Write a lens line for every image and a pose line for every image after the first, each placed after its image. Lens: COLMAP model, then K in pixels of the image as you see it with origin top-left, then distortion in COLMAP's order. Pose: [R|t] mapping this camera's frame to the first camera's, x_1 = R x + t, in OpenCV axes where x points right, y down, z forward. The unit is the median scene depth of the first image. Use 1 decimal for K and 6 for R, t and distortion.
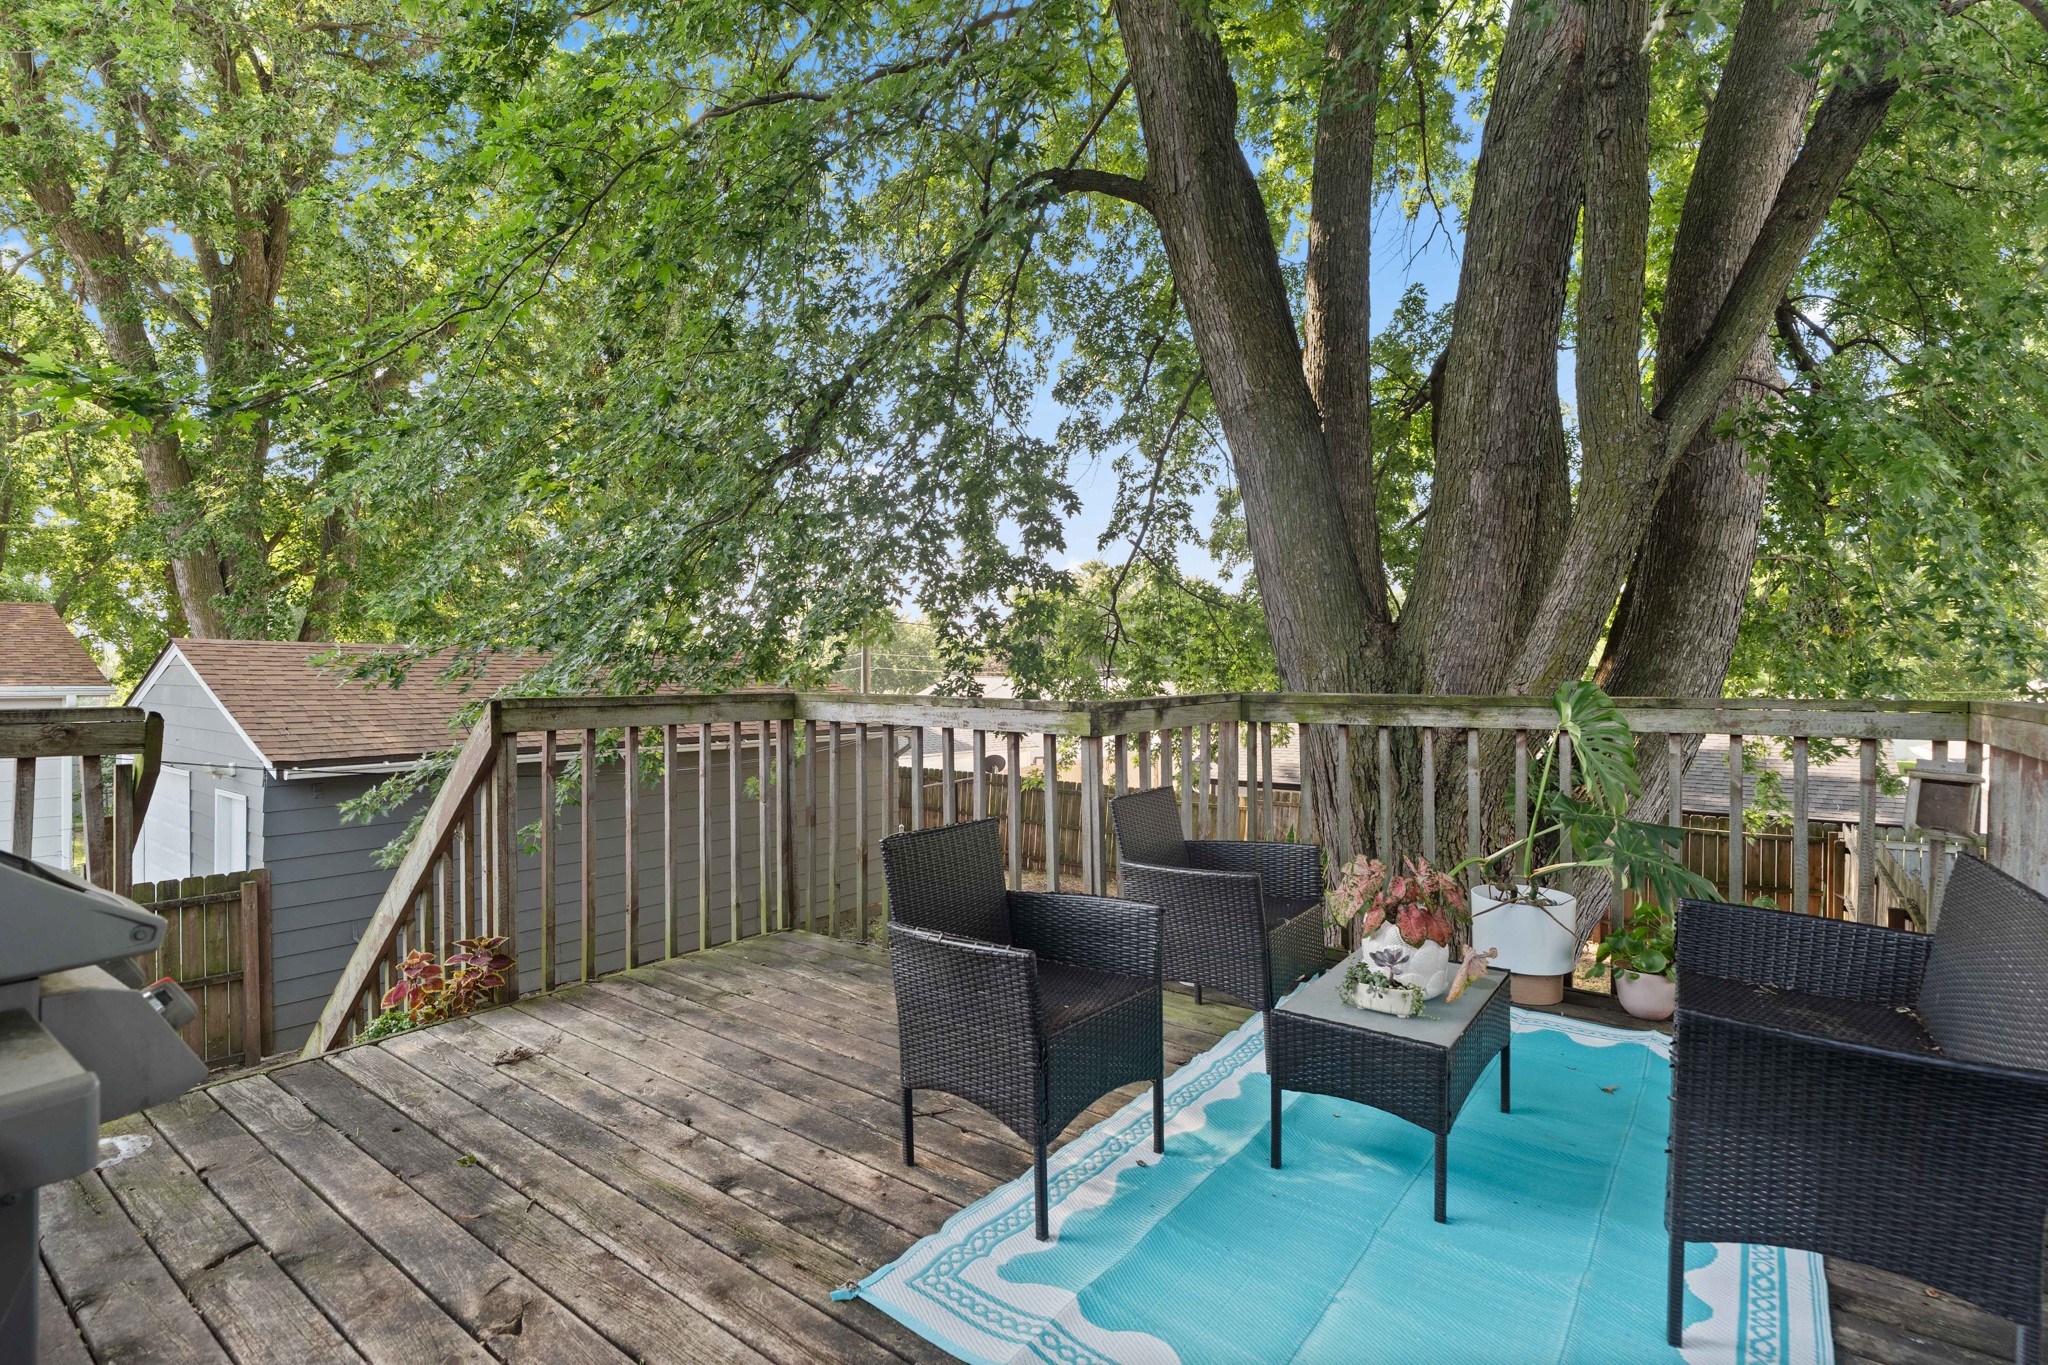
lens RADIAL K [[933.7, 0, 1022.1], [0, 933.7, 683.5], [0, 0, 1]] dist [-0.007242, 0.002497]
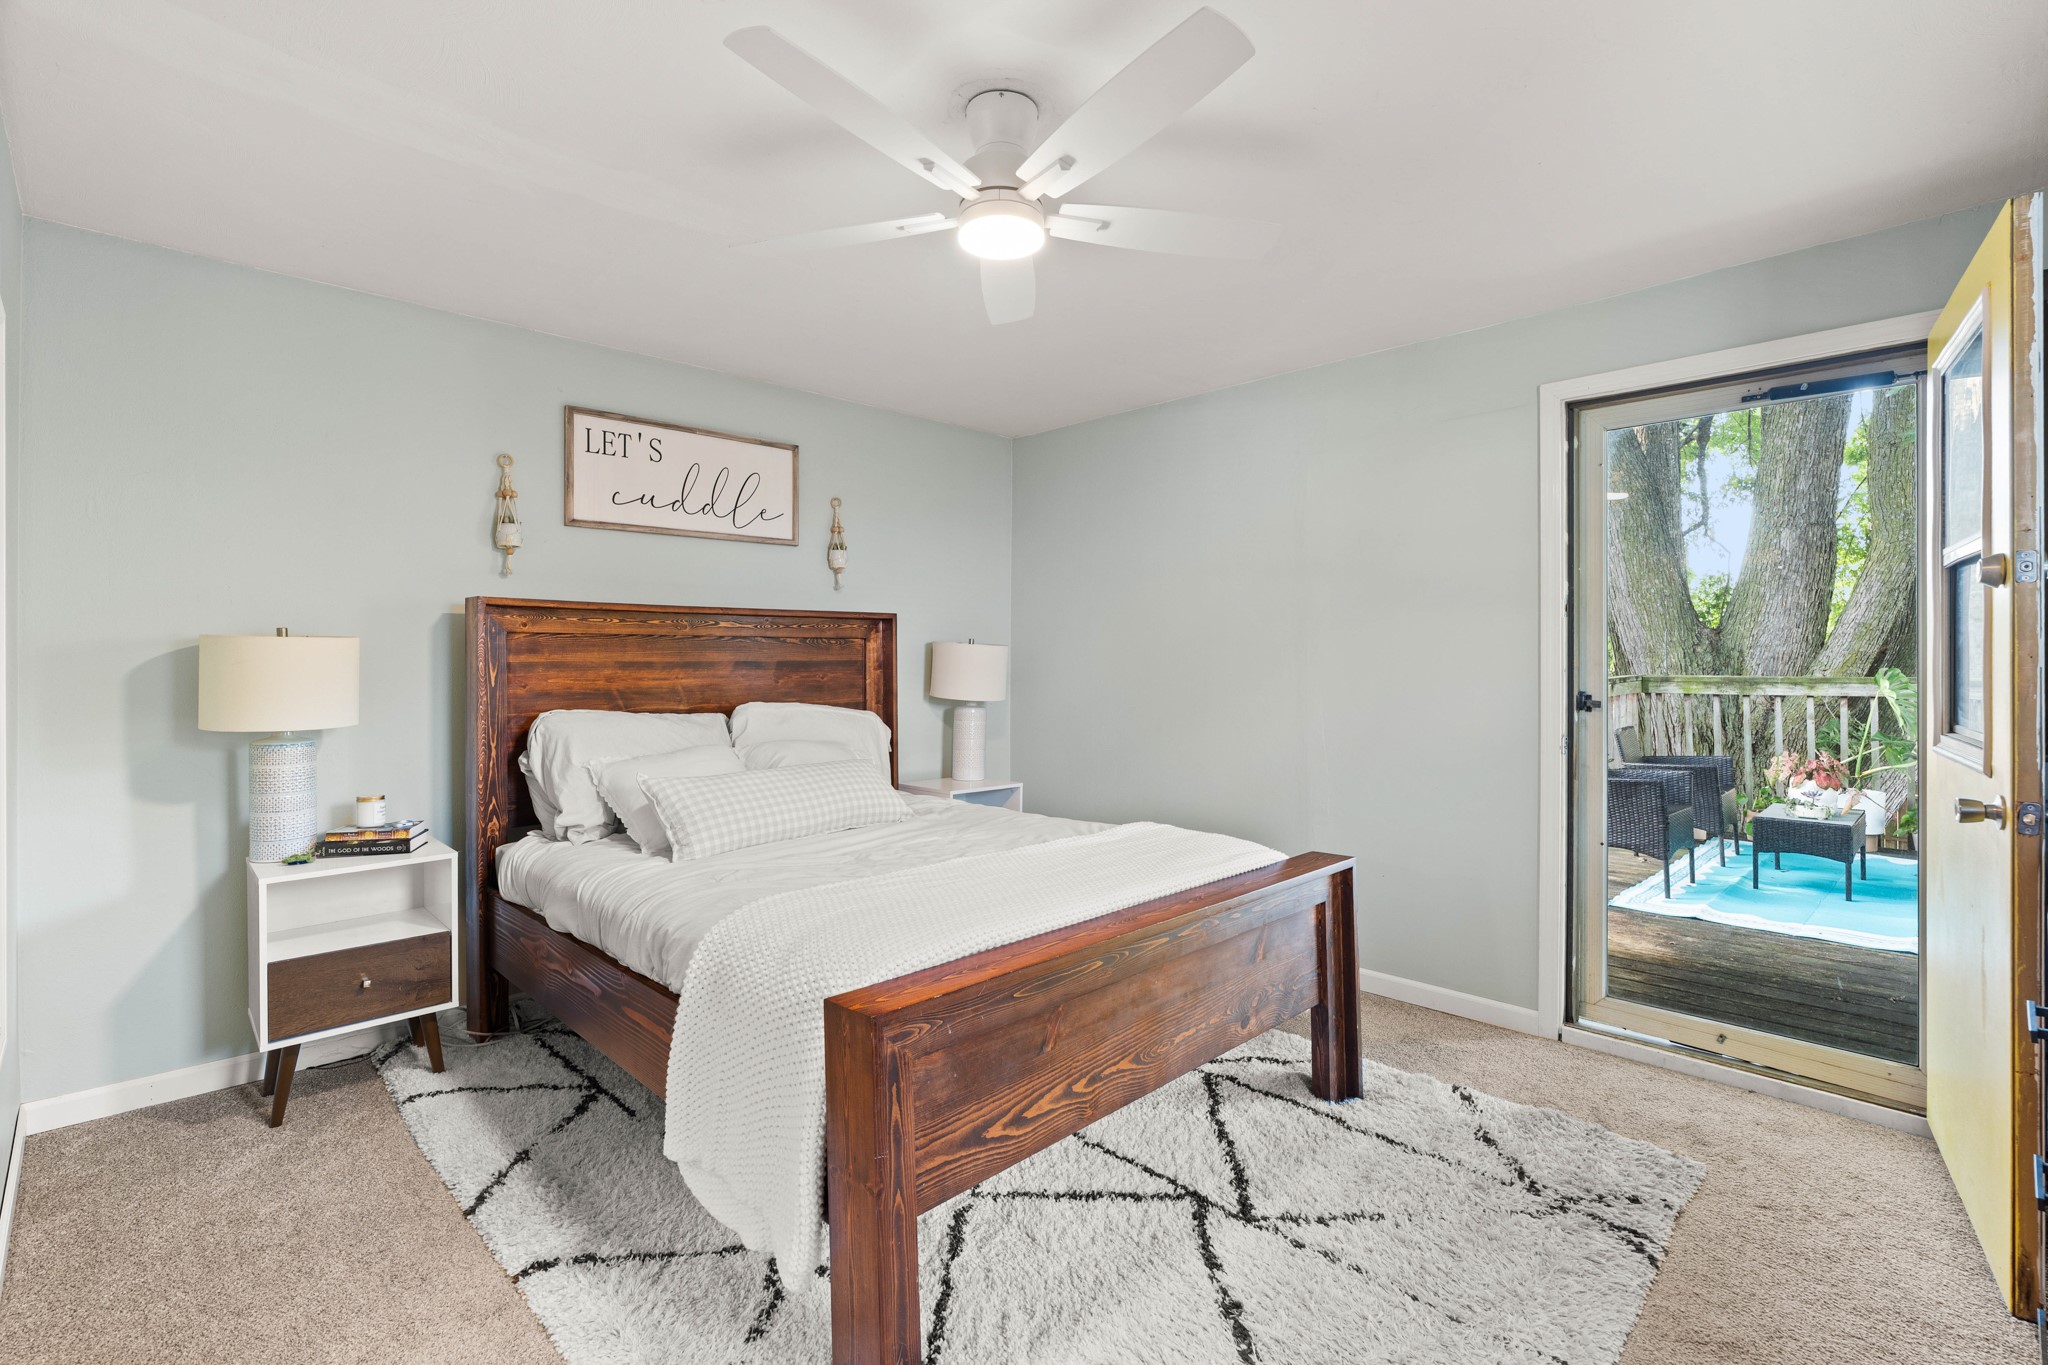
lens RADIAL K [[933.7, 0, 1017.3], [0, 933.7, 660.9], [0, 0, 1]] dist [-0.007242, 0.002497]
pose [[0.990066, -0.001251, -0.140596, -0.605197], [-0.000814, 0.999893, -0.014634, 0.009738], [0.140600, 0.014603, 0.989959, -0.751467]]
